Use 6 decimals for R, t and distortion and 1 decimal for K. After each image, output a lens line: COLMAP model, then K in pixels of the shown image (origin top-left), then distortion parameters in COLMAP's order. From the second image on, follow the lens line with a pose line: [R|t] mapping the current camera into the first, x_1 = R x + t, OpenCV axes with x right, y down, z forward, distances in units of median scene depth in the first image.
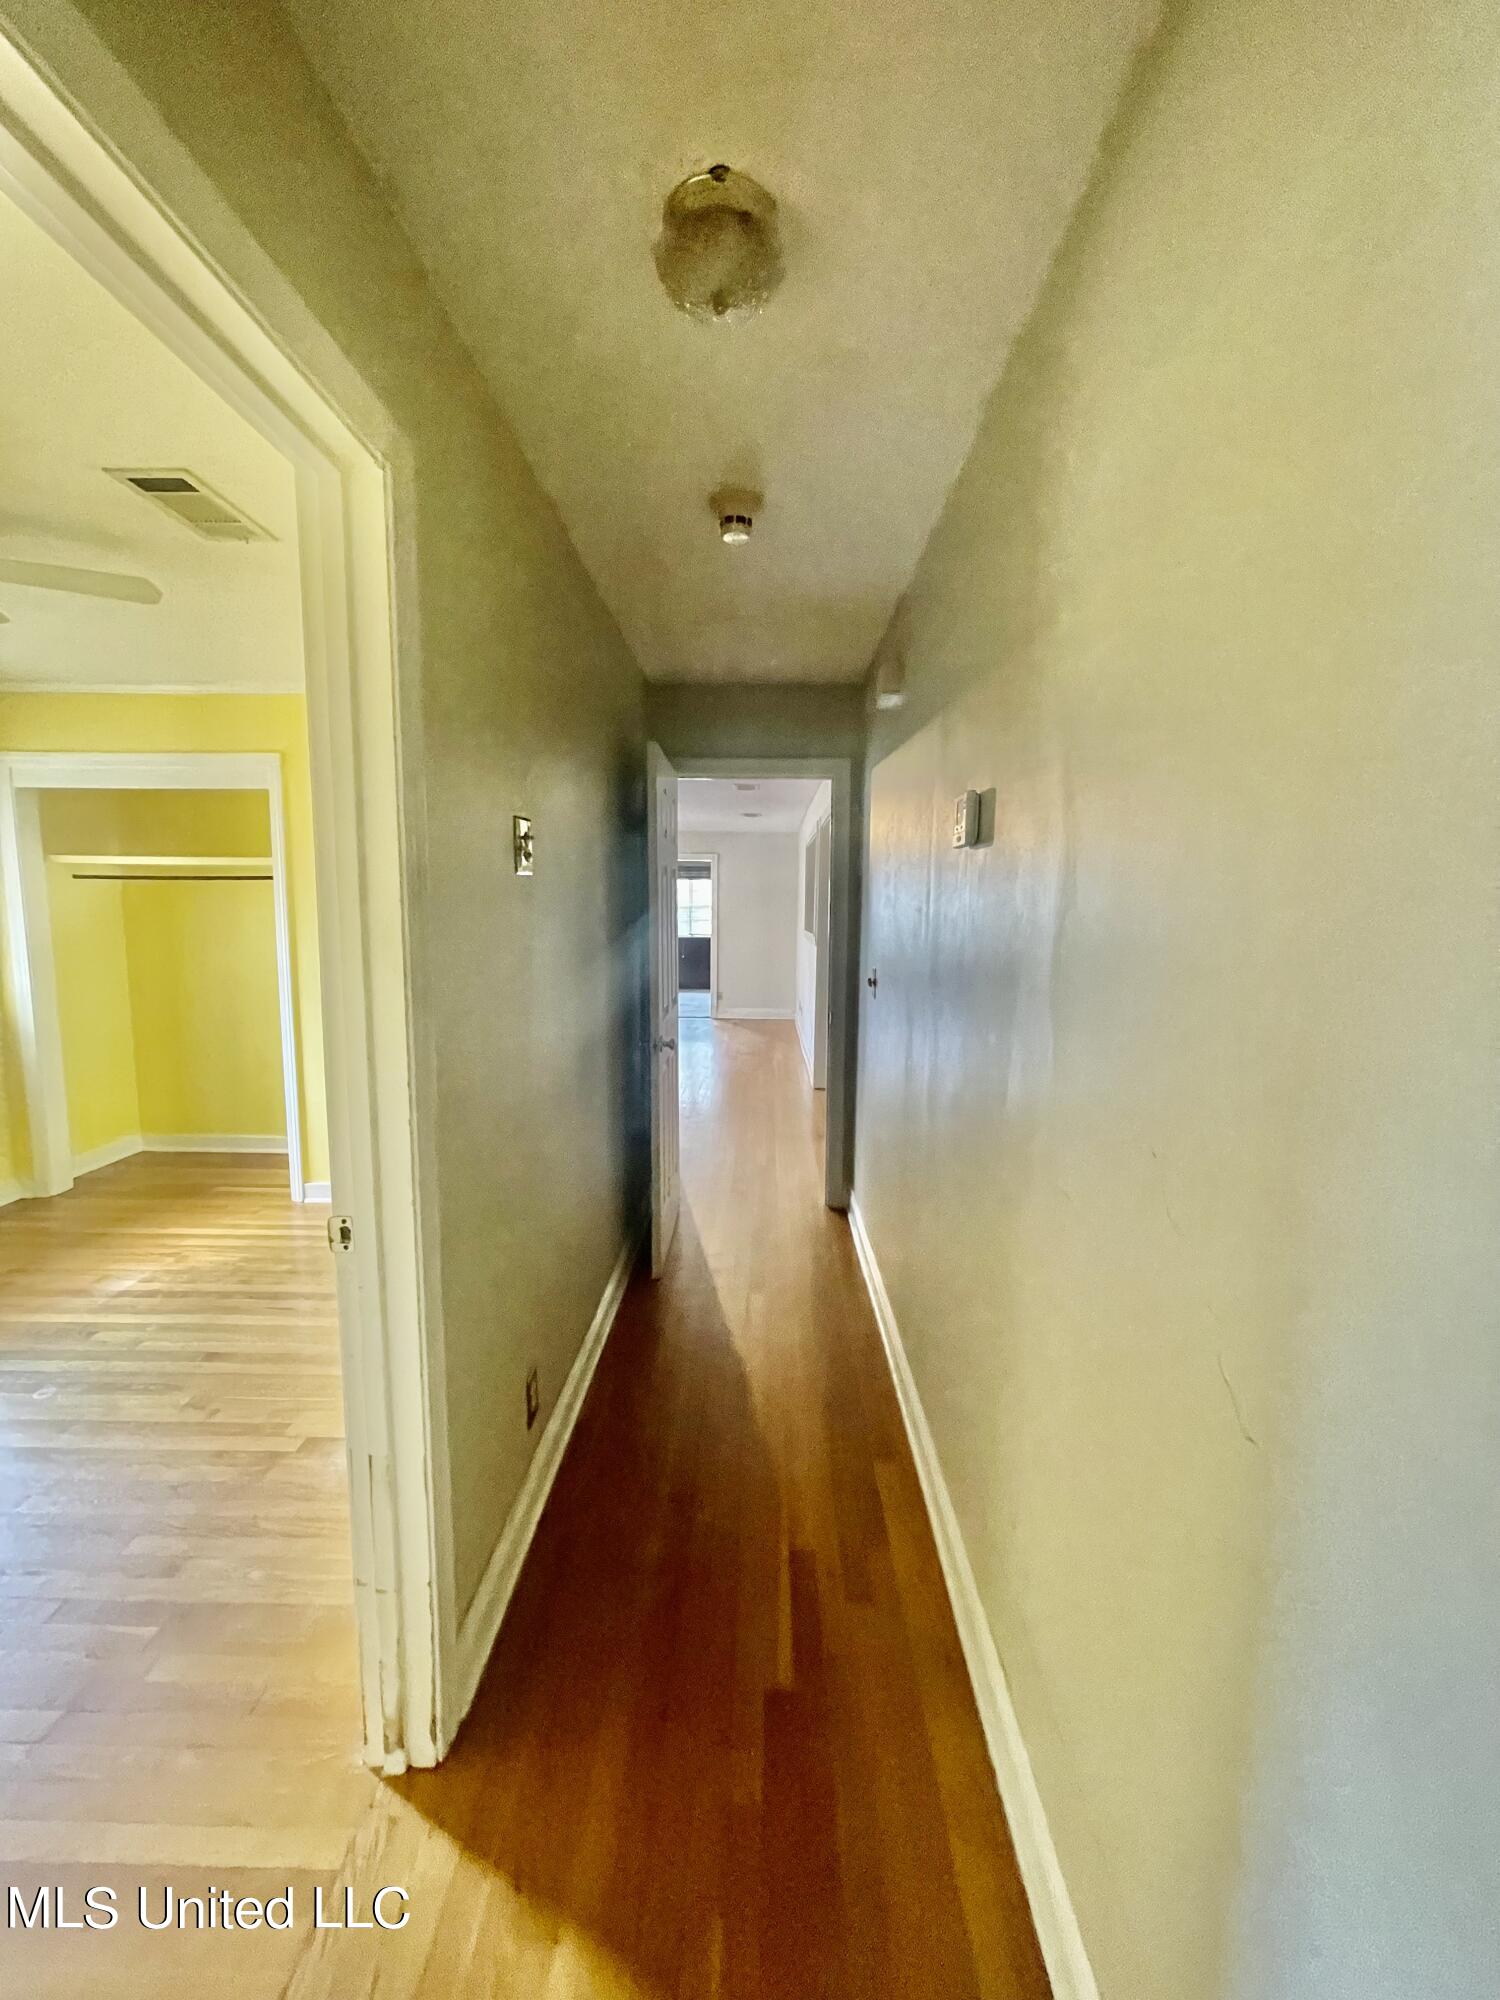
lens RADIAL K [[811.0, 0, 746.5], [0, 811.0, 1005.3], [0, 0, 1]] dist [0.003783, 0.000971]
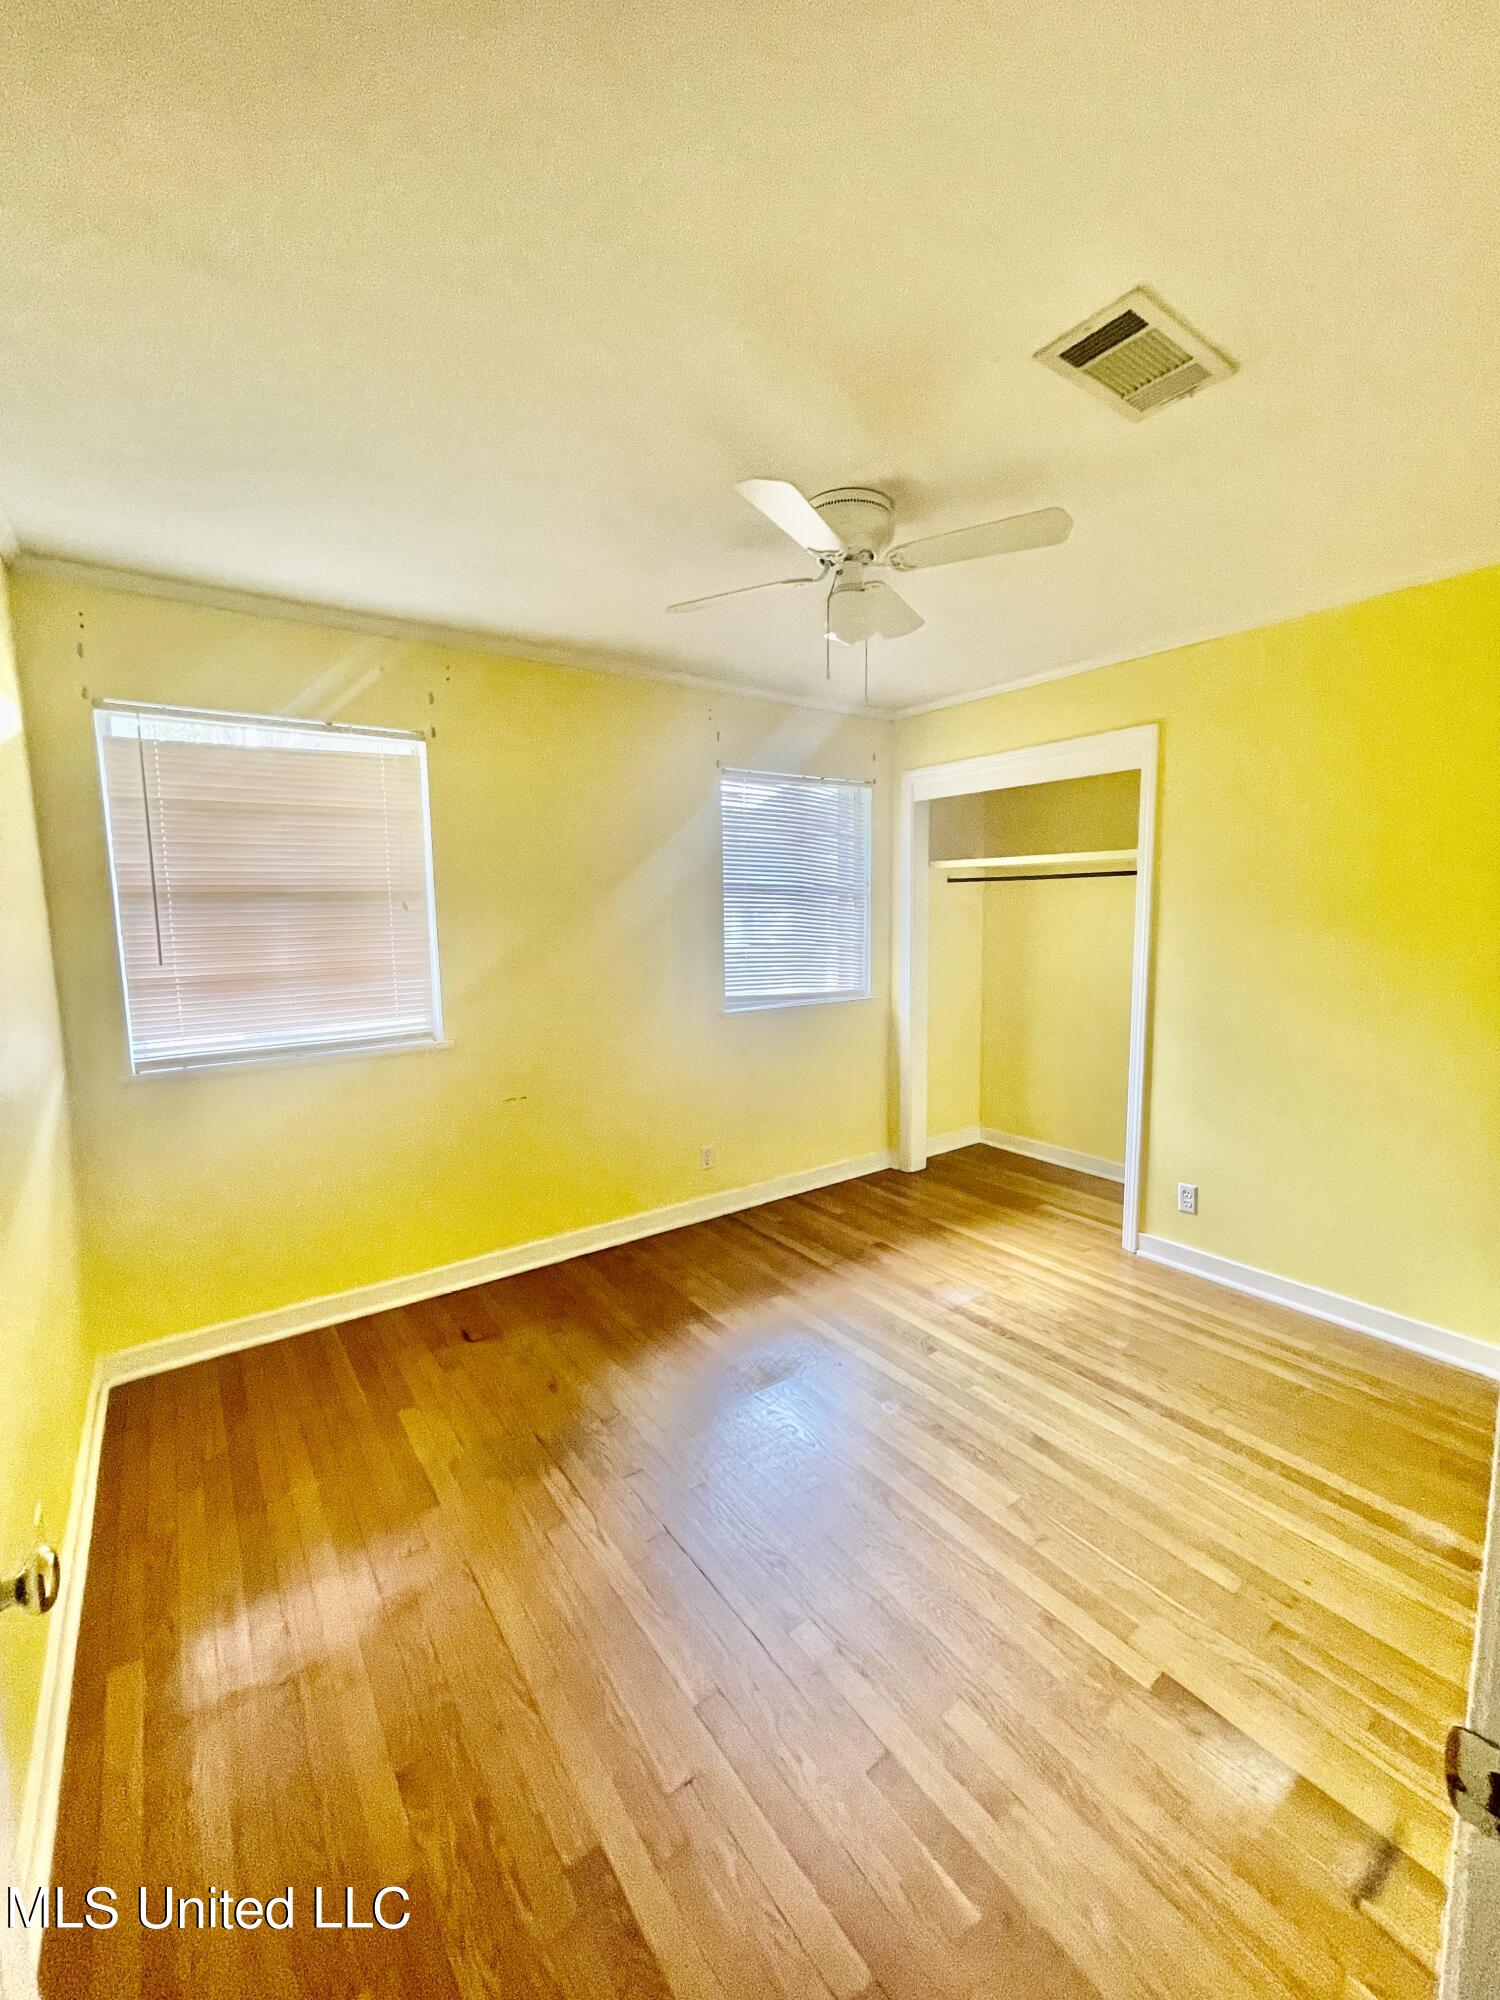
lens RADIAL K [[811.0, 0, 744.8], [0, 811.0, 998.2], [0, 0, 1]] dist [0.003783, 0.000971]
pose [[0.602513, 0.071816, -0.794871, -0.169579], [-0.070523, 0.996838, 0.036607, -0.031922], [0.794987, 0.034000, 0.605673, 0.189598]]
